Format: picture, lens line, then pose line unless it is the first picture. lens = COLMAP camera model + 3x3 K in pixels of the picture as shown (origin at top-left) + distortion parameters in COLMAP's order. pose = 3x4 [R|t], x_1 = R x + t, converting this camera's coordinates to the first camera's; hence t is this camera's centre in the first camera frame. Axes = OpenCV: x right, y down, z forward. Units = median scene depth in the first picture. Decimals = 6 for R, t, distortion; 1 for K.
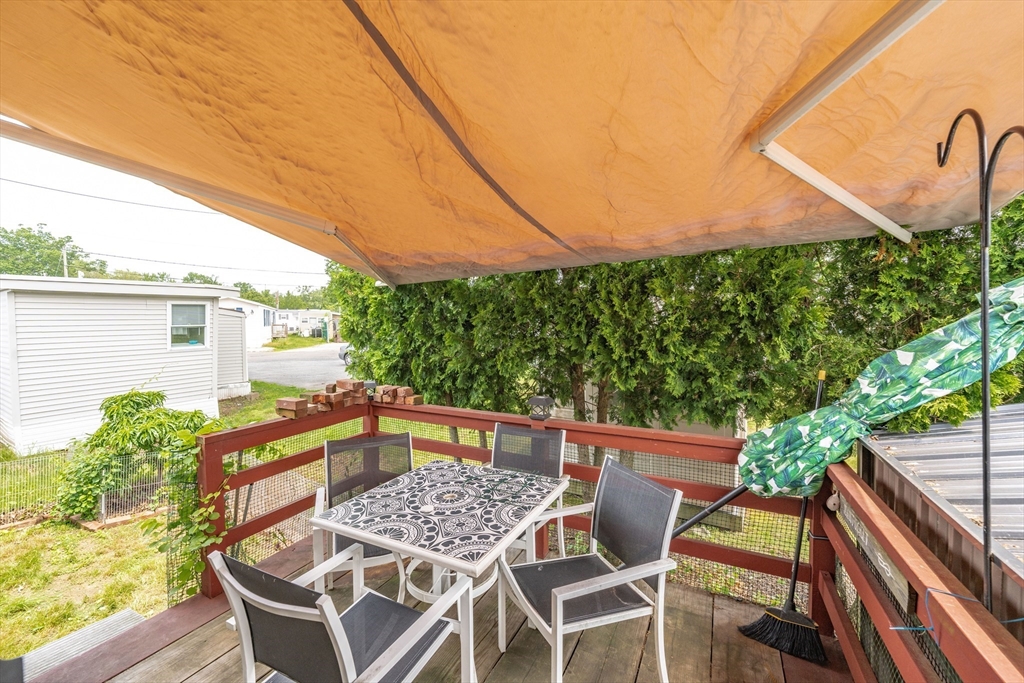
lens RADIAL K [[410.5, 0, 504.8], [0, 410.5, 332.9], [0, 0, 1]] dist [-0.001457, 0.000144]
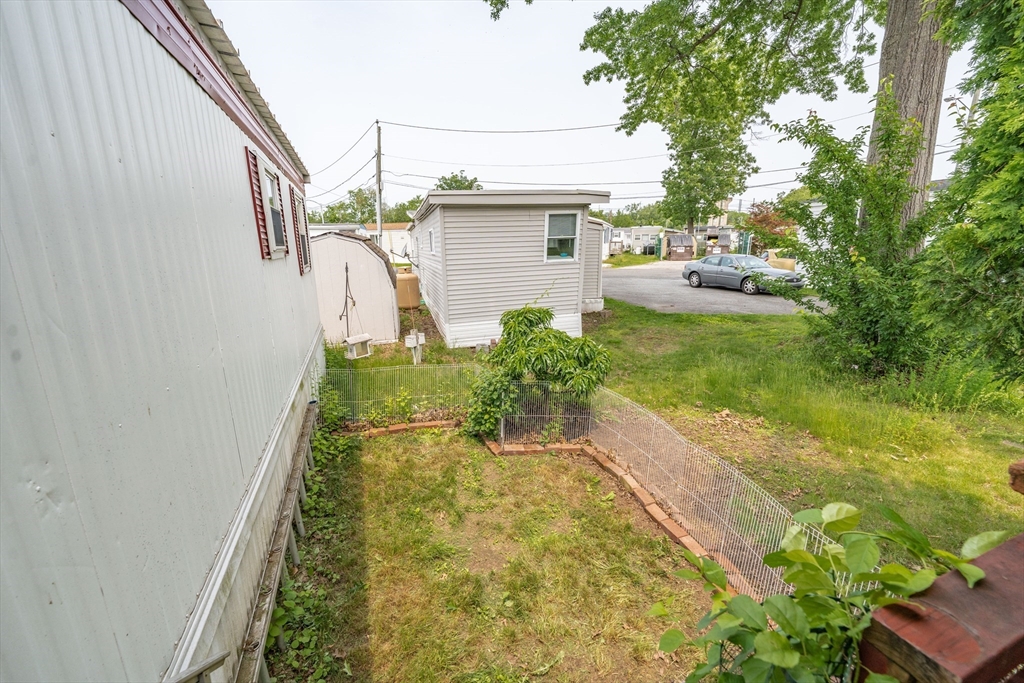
lens RADIAL K [[410.5, 0, 504.8], [0, 410.5, 332.9], [0, 0, 1]] dist [-0.001457, 0.000144]
pose [[0.733963, 0.142558, -0.664060, -0.191918], [-0.010339, 0.979956, 0.198947, 0.012313], [0.679110, -0.139154, 0.720725, 0.179622]]
